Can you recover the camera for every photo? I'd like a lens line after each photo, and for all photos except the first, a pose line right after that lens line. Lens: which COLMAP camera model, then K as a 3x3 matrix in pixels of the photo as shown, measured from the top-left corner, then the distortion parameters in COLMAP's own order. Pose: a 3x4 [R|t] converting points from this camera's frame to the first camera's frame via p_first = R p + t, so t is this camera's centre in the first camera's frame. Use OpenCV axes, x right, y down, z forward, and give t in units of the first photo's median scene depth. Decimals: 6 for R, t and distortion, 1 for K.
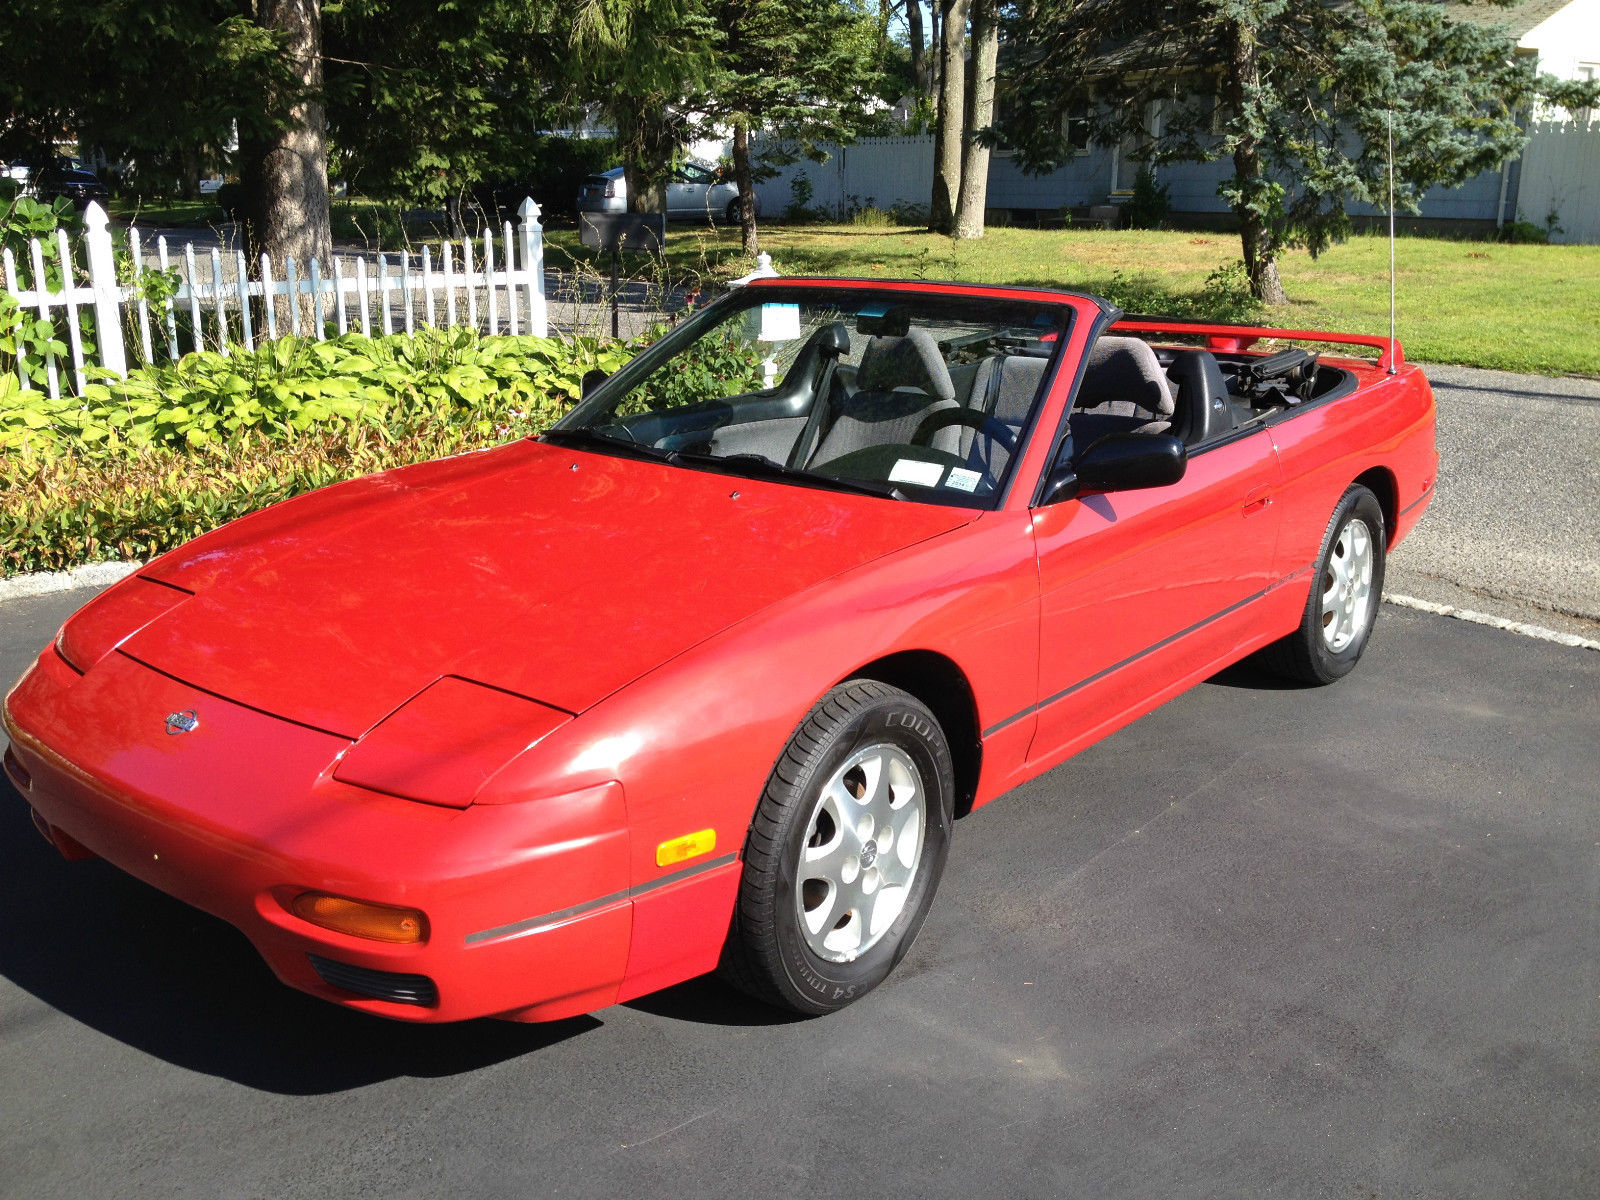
lens RADIAL K [[1514.0, 0, 796.2], [0, 1514.0, 606.5], [0, 0, 1]] dist [0.006918, 0.000000]
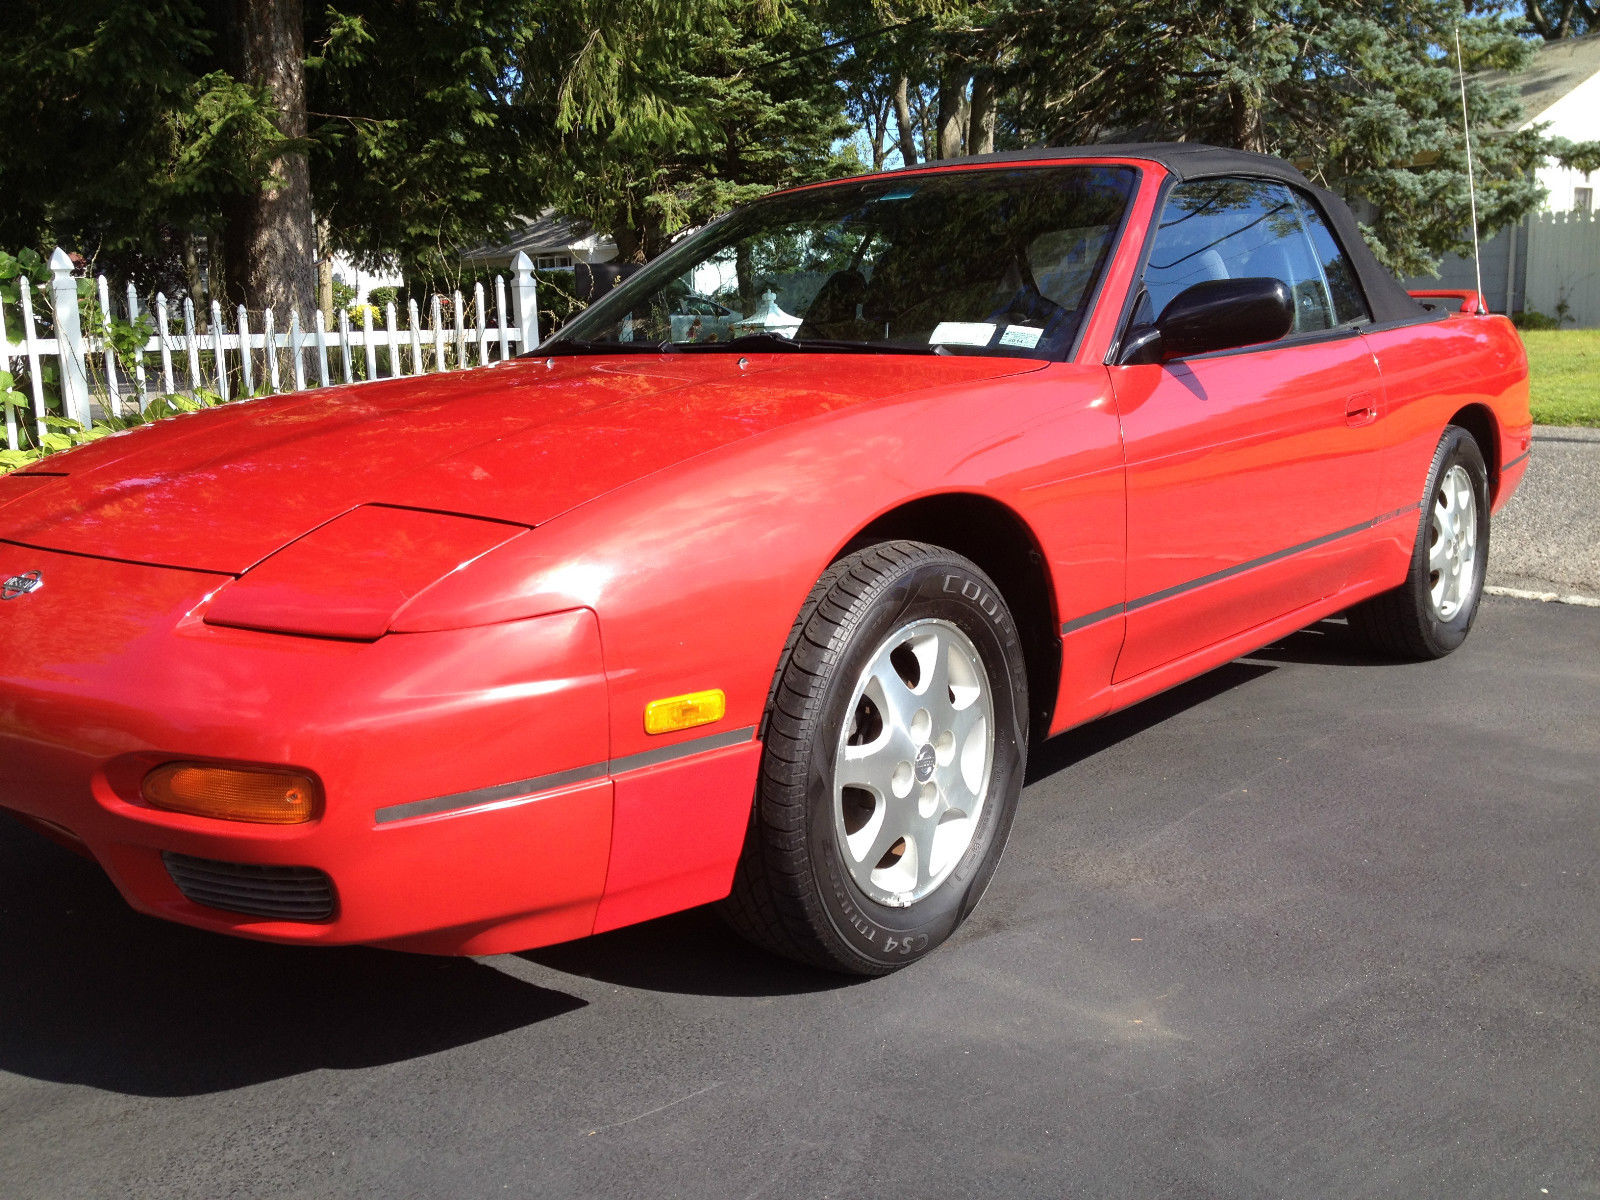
lens RADIAL K [[1514.0, 0, 800.1], [0, 1514.0, 598.6], [0, 0, 1]] dist [0.006918, 0.000000]
pose [[0.999719, -0.023598, -0.002144, -0.011442], [0.023266, 0.994731, -0.099848, 0.149019], [0.004489, 0.099770, 0.995000, 0.216826]]
